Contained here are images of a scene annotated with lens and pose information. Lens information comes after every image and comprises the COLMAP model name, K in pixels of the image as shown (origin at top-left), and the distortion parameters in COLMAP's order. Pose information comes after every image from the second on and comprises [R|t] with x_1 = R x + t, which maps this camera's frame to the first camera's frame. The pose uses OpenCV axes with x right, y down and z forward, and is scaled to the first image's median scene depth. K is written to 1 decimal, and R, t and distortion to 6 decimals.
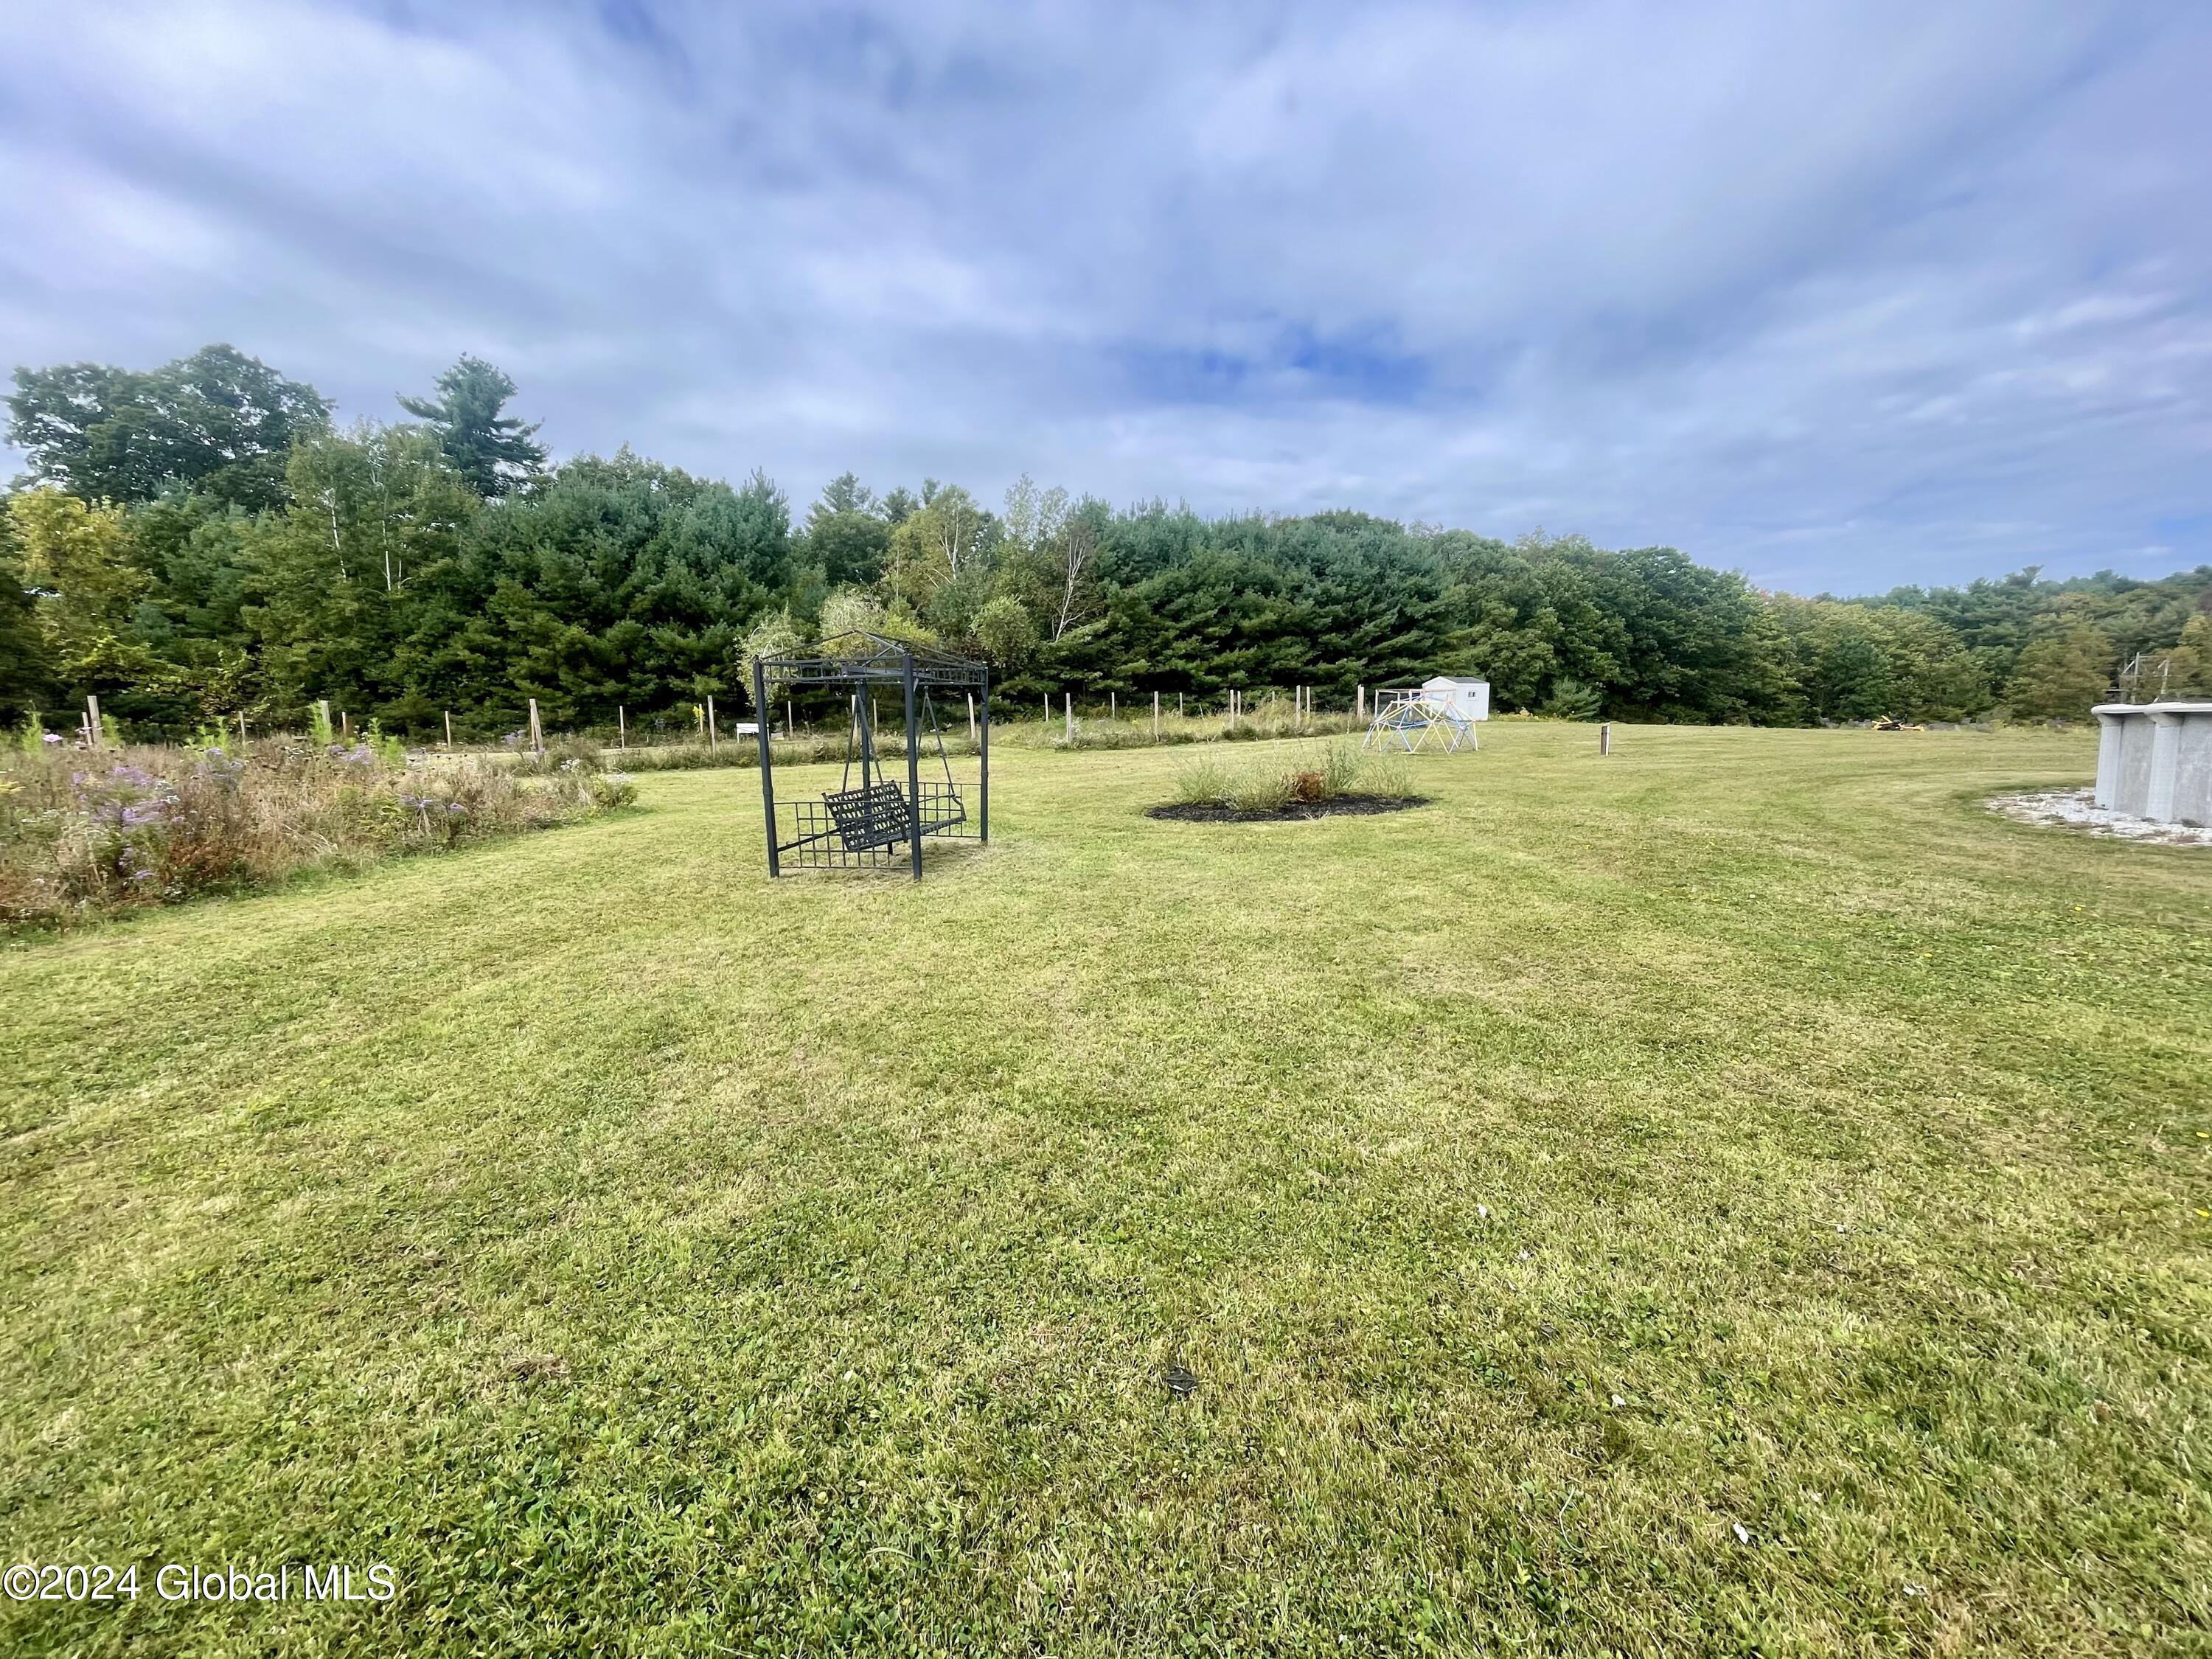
lens RADIAL K [[893.9, 0, 1124.1], [0, 893.9, 827.1], [0, 0, 1]] dist [-0.003436, -0.000748]
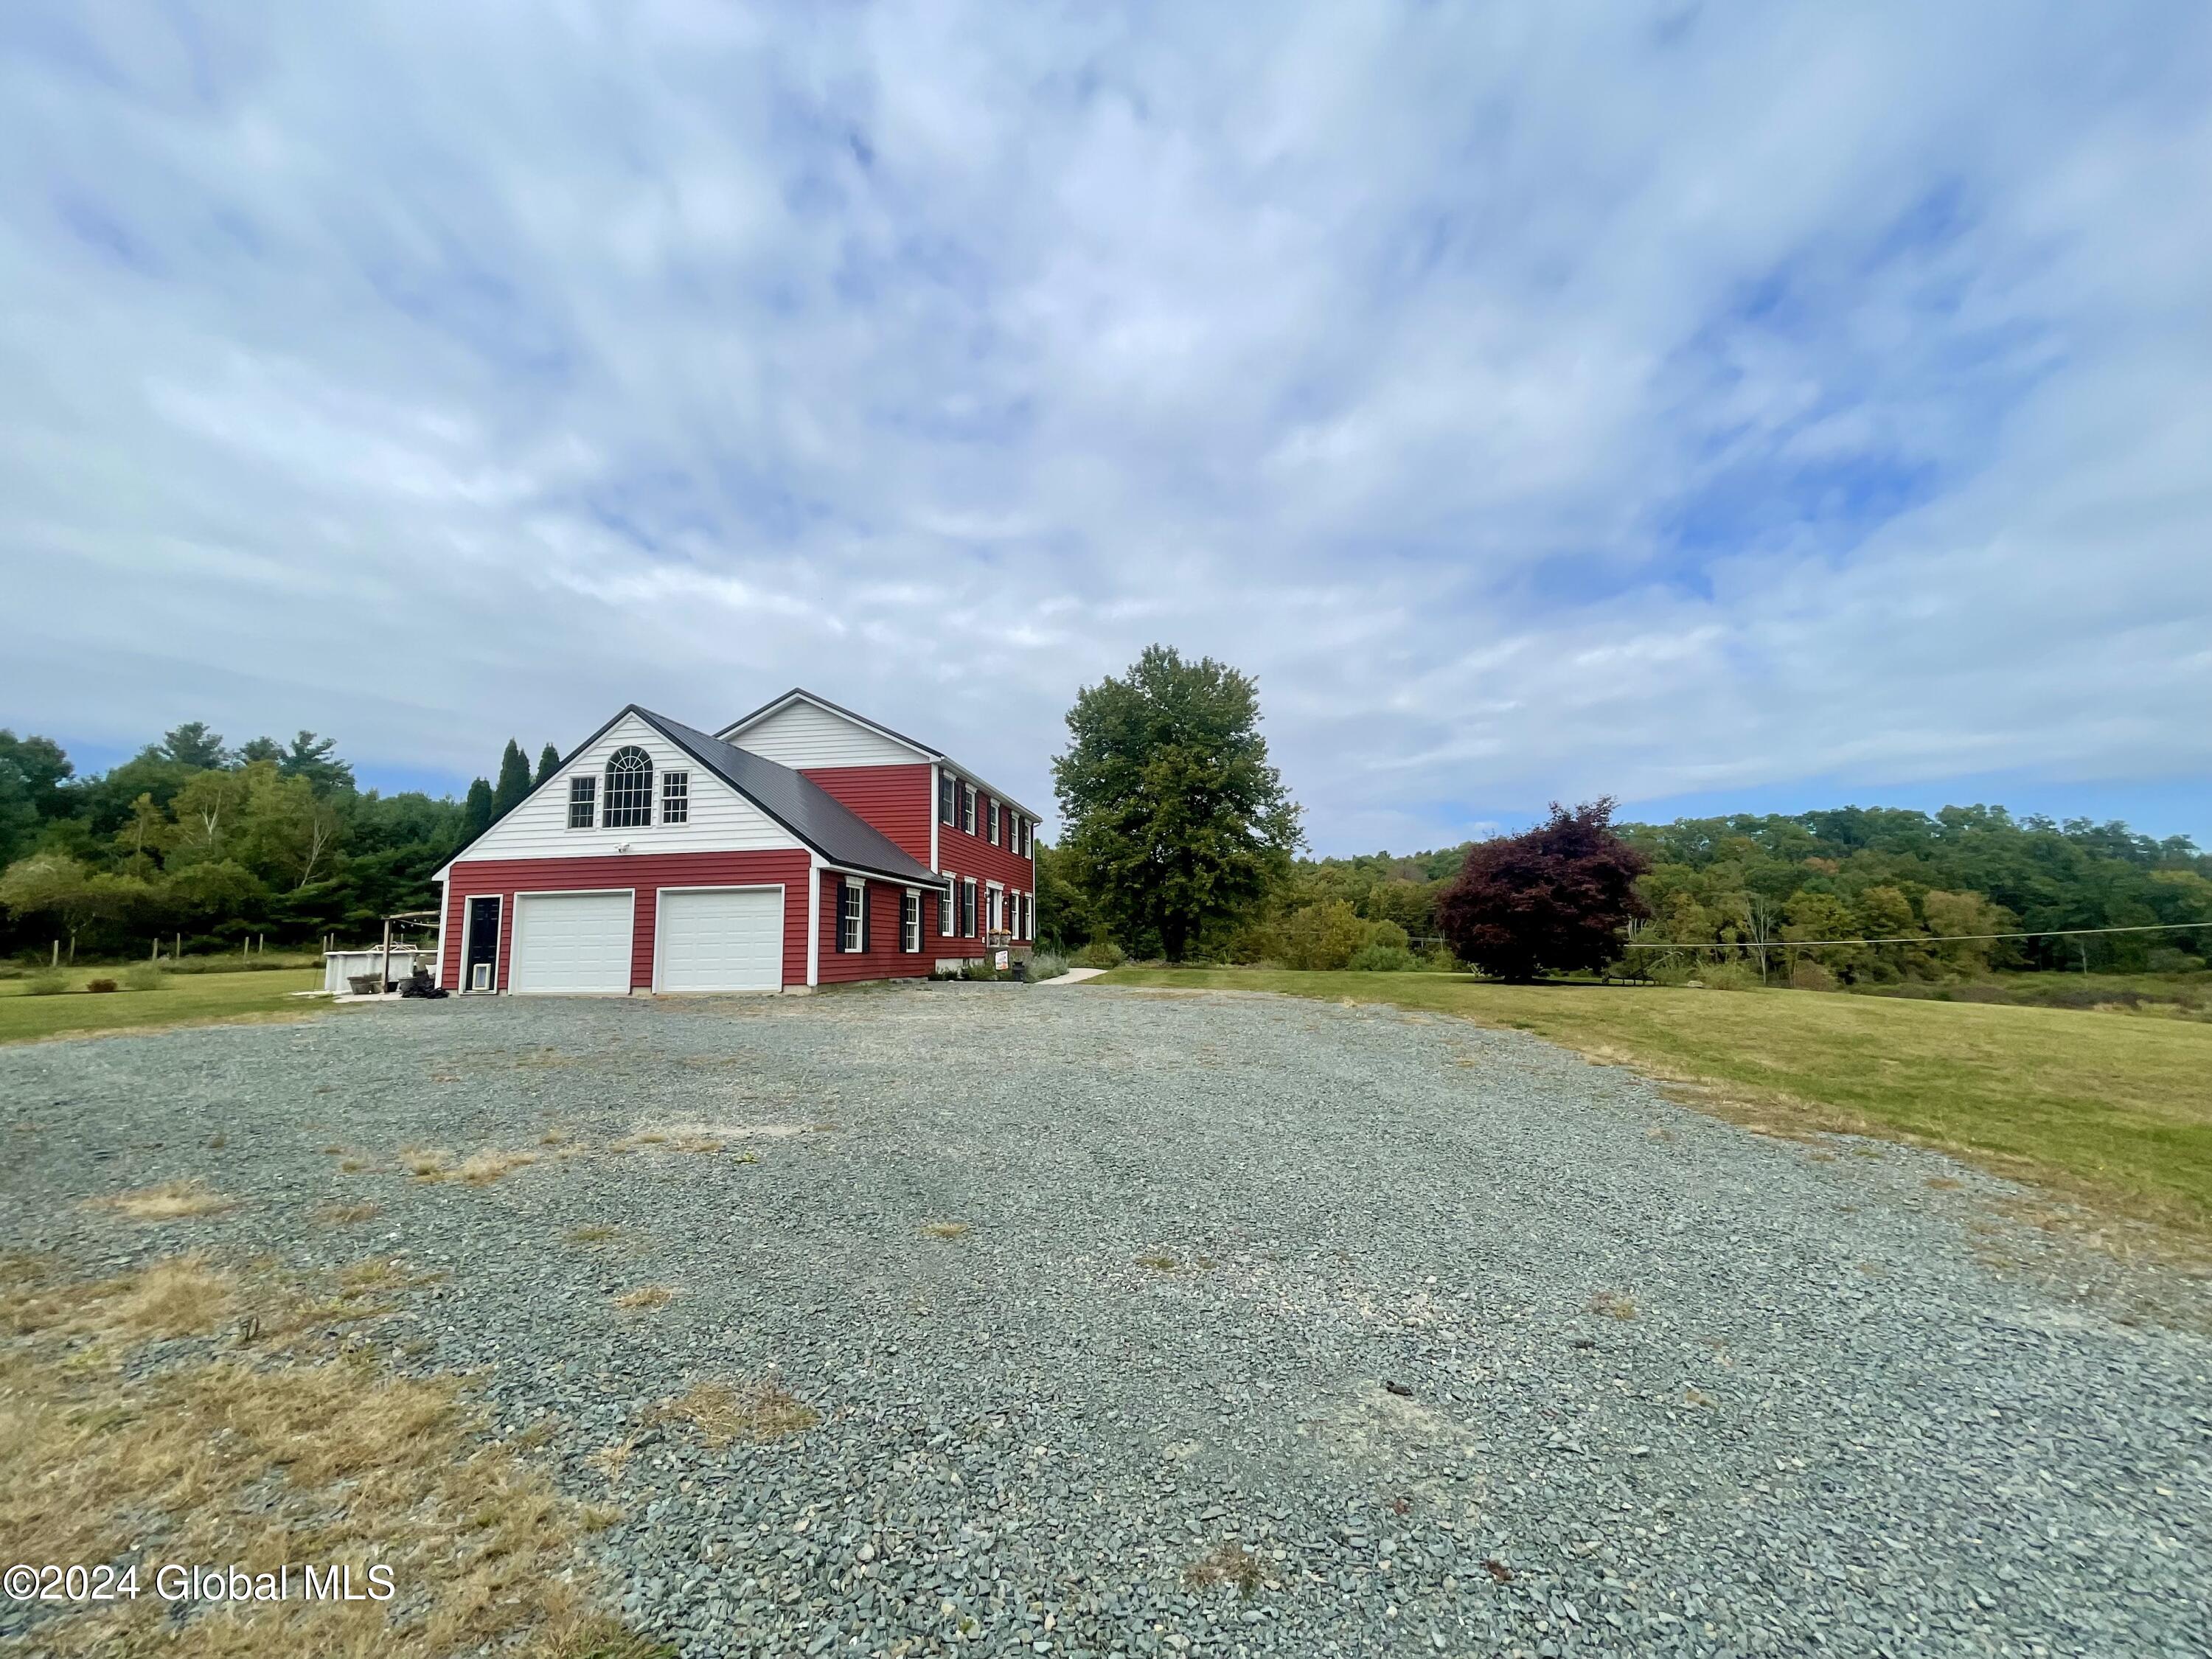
lens RADIAL K [[893.9, 0, 1106.2], [0, 893.9, 839.6], [0, 0, 1]] dist [-0.003436, -0.000748]
pose [[0.912644, 0.054854, 0.405058, 0.475328], [0.044938, 0.971483, -0.232812, 0.071269], [-0.406277, 0.230677, 0.884153, -0.645231]]
